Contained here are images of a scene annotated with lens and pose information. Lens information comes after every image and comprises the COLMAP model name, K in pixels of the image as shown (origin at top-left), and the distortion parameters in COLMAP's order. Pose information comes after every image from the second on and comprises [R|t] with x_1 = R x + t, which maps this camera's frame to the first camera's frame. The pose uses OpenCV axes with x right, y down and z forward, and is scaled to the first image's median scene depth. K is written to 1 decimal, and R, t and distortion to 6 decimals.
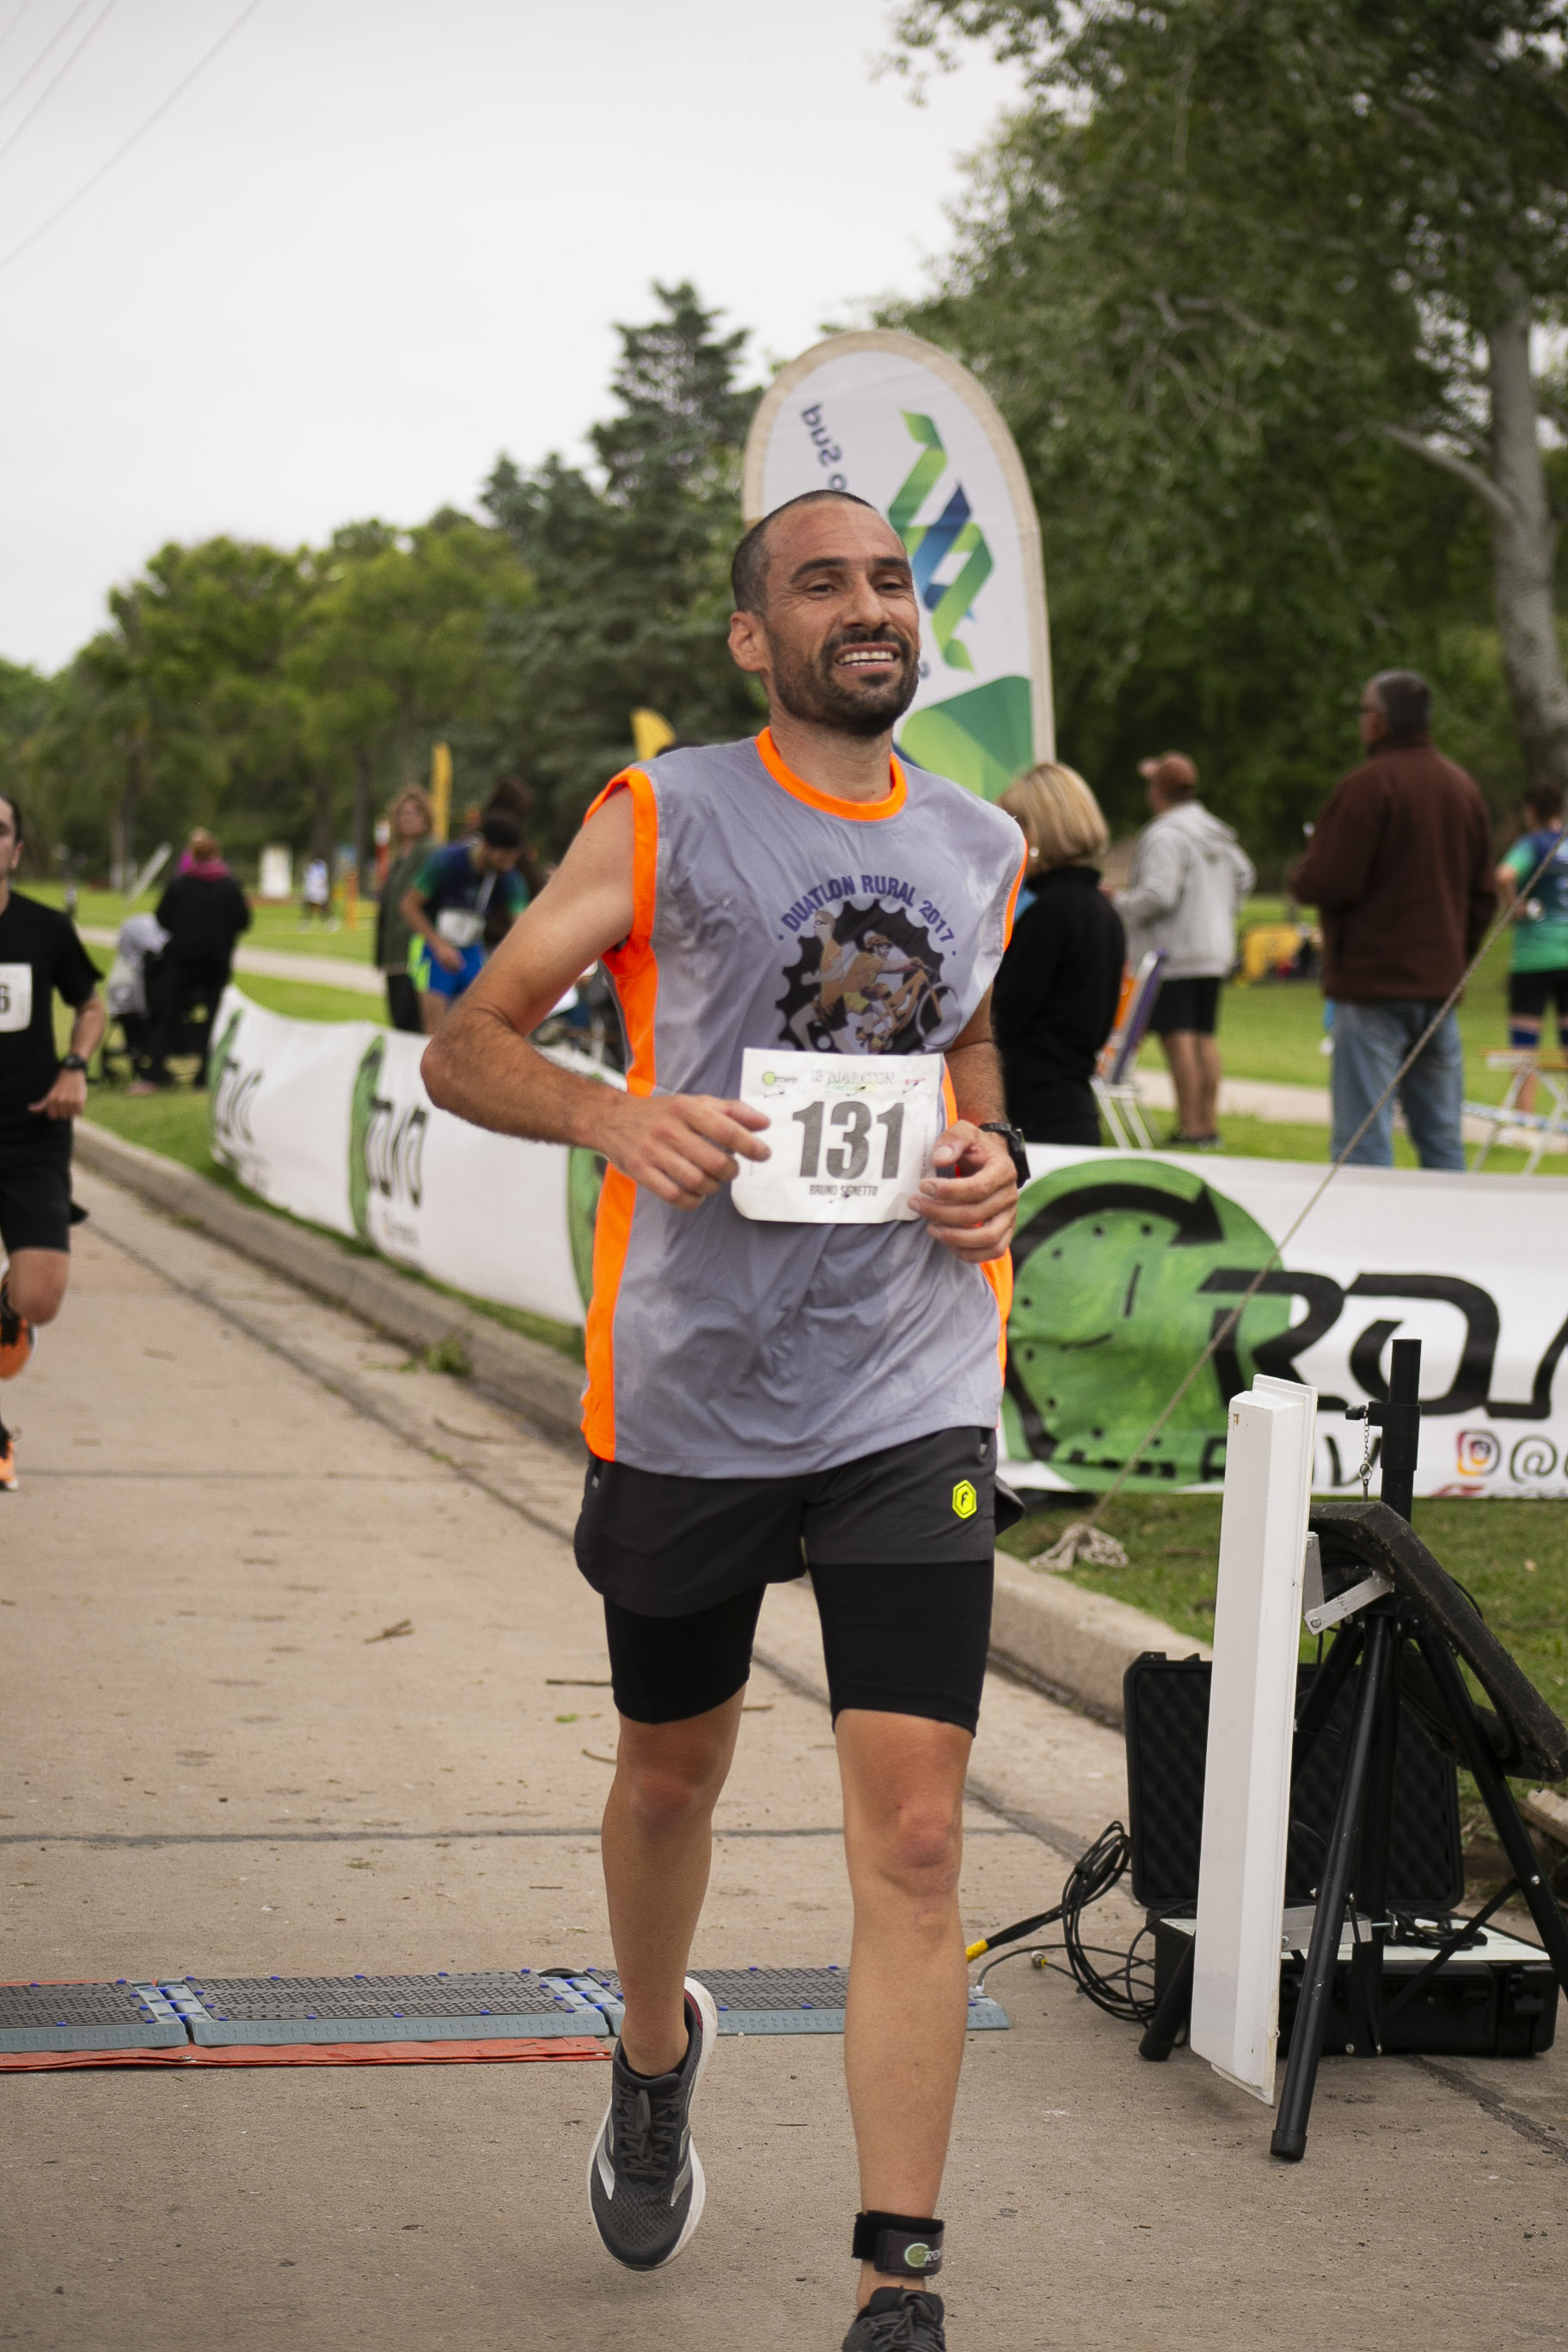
lens RADIAL K [[5739.1, 0, 819.4], [0, 5739.1, 1166.6], [0, 0, 1]] dist [-0.048180, 0.889811]
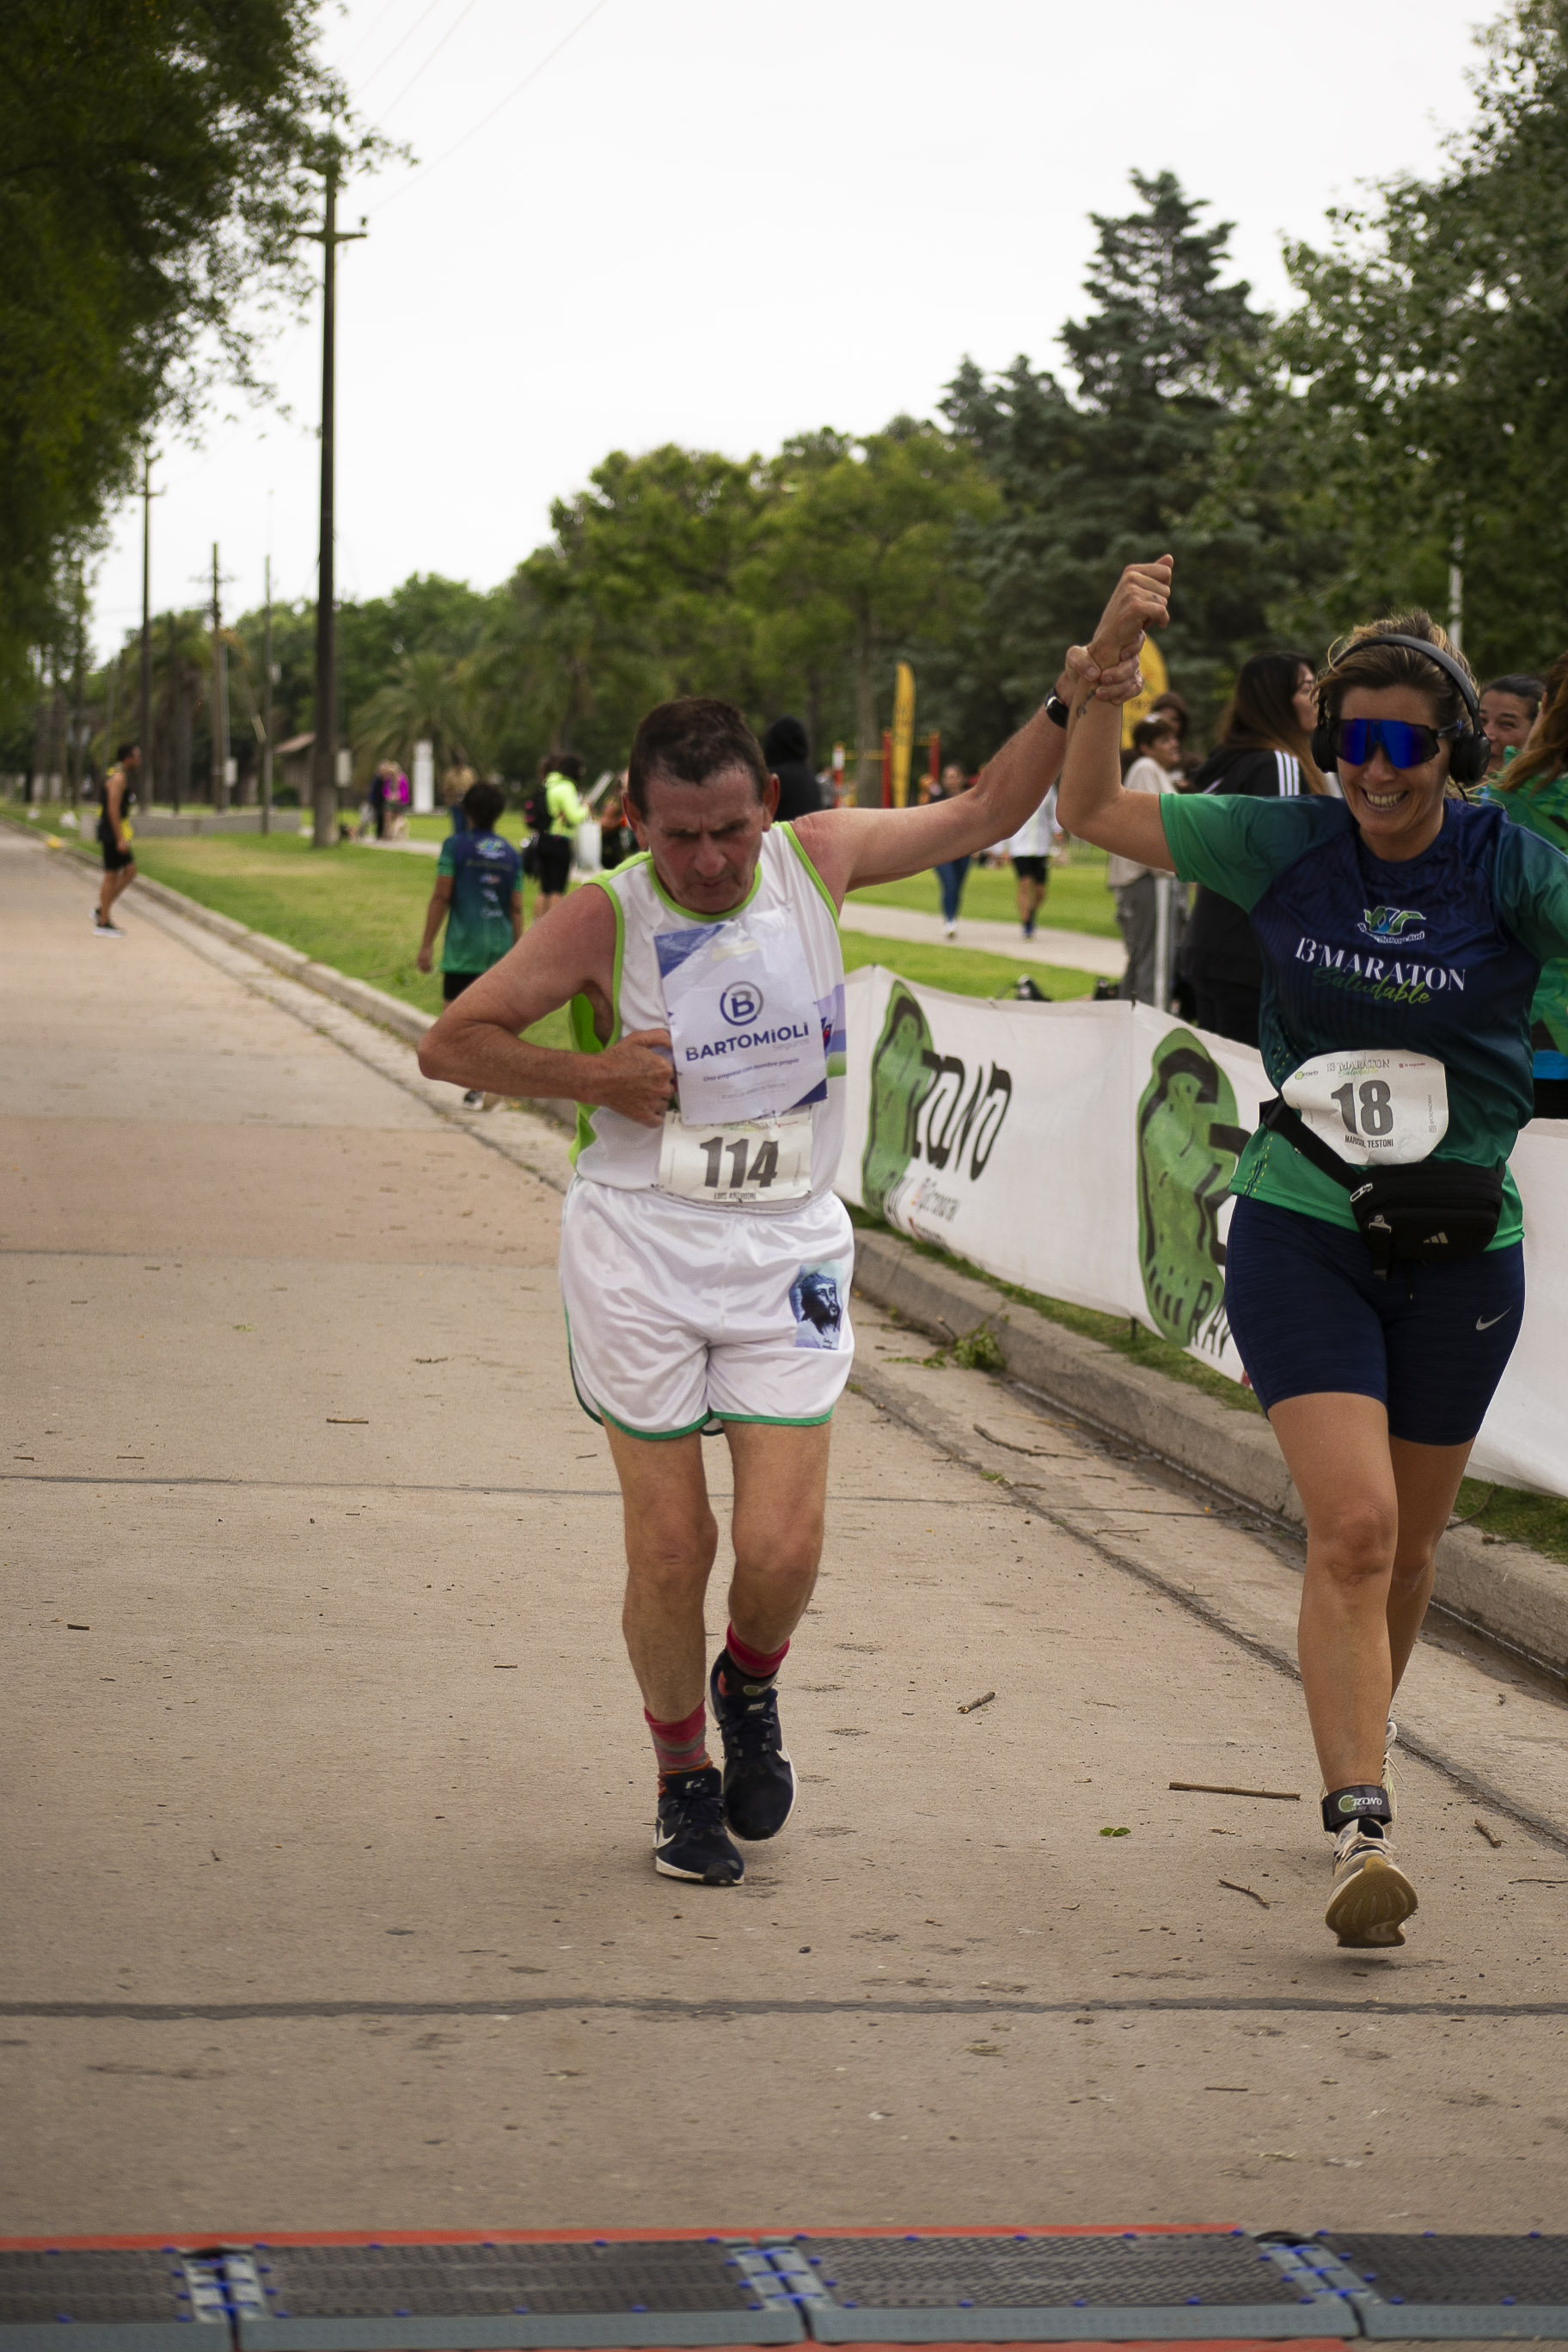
lens RADIAL K [[5775.0, 0, 784.0], [0, 5775.0, 1176.0], [0, 0, 1]] dist [0.026570, 0.683998]
pose [[0.997021, 0.010205, -0.076454, -0.039552], [-0.009194, 0.999866, 0.013557, -0.007362], [0.076582, -0.012814, 0.996981, 0.170039]]
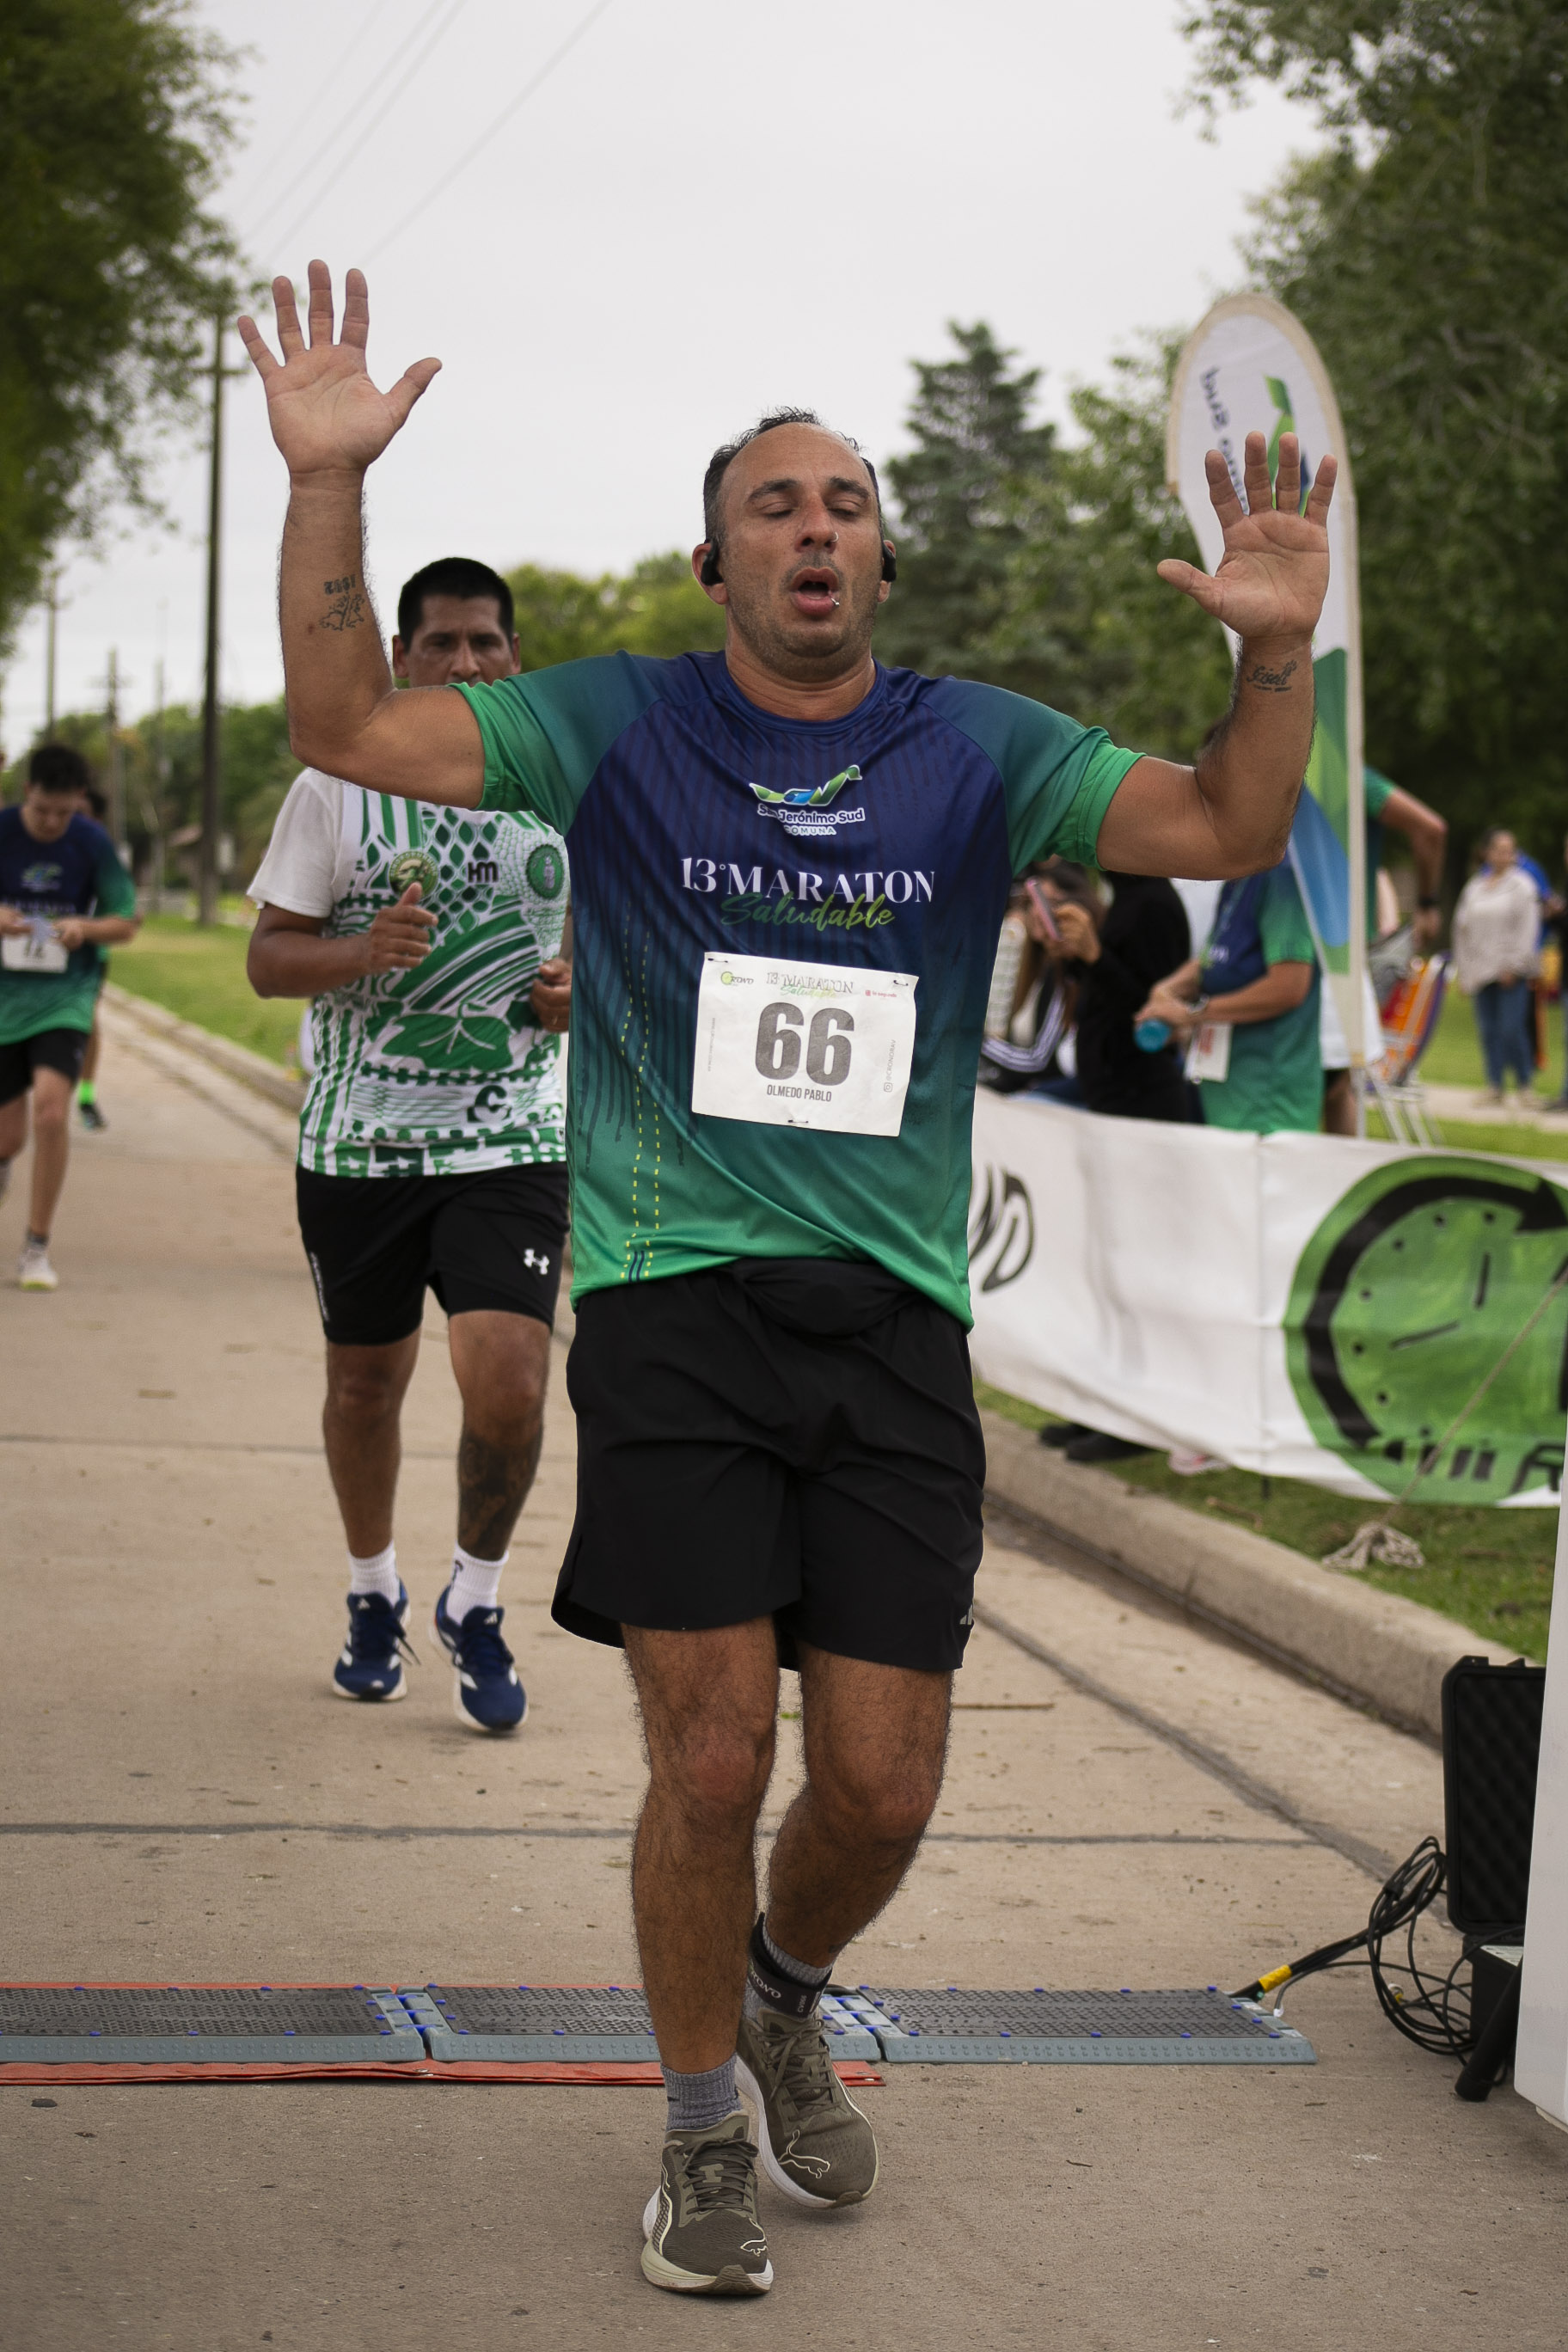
lens RADIAL K [[5400.1, 0, 824.1], [0, 5400.1, 1177.5], [0, 0, 1]] dist [-0.089027, 0.439676]
pose [[0.998650, 0.017635, -0.048860, -0.004125], [-0.017757, 0.999840, -0.002072, 0.008331], [0.048815, 0.002937, 0.998804, 0.095383]]
